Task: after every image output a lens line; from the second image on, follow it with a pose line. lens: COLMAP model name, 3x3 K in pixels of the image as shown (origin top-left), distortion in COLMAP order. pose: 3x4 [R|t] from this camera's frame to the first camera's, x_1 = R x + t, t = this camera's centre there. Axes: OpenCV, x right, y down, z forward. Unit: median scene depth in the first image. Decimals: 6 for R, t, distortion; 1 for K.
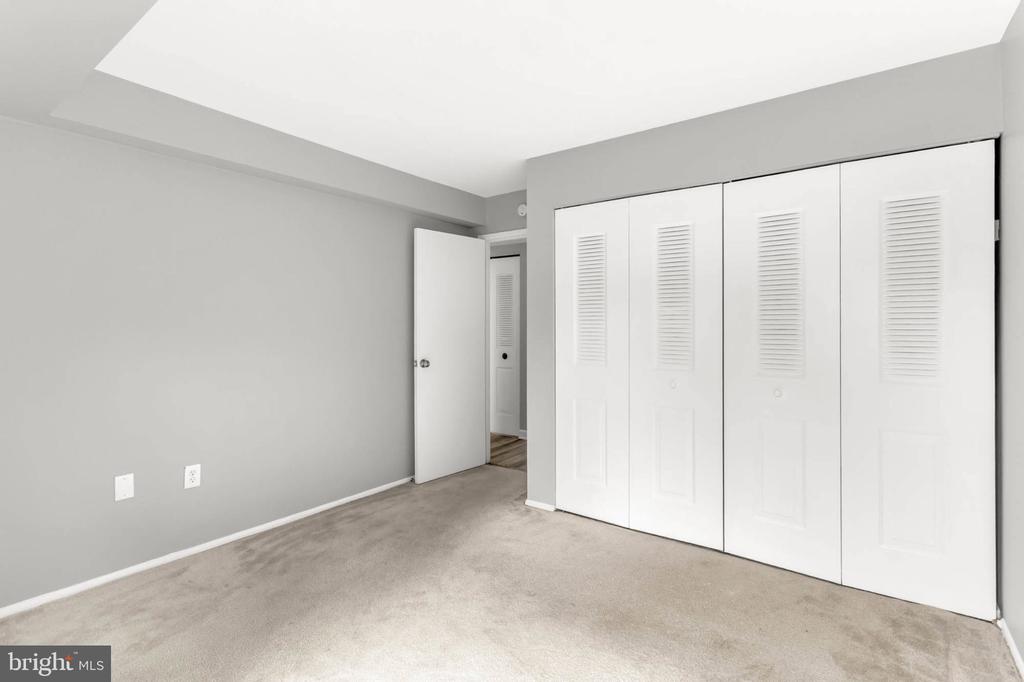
lens RADIAL K [[494.8, 0, 510.2], [0, 494.8, 326.3], [0, 0, 1]] dist [0.000308, 0.000969]
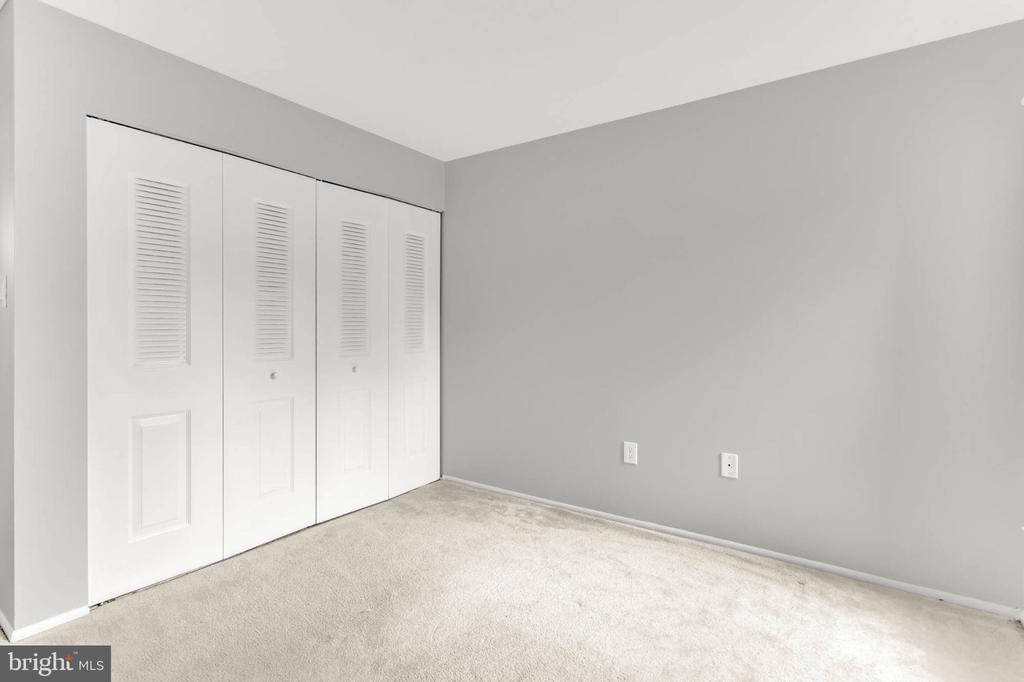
lens RADIAL K [[494.8, 0, 510.2], [0, 494.8, 326.3], [0, 0, 1]] dist [0.000308, 0.000969]
pose [[-0.022108, -0.005052, 0.999743, -0.612508], [-0.001272, 0.999987, 0.005025, 0.019876], [-0.999755, -0.001161, -0.022114, 0.570977]]
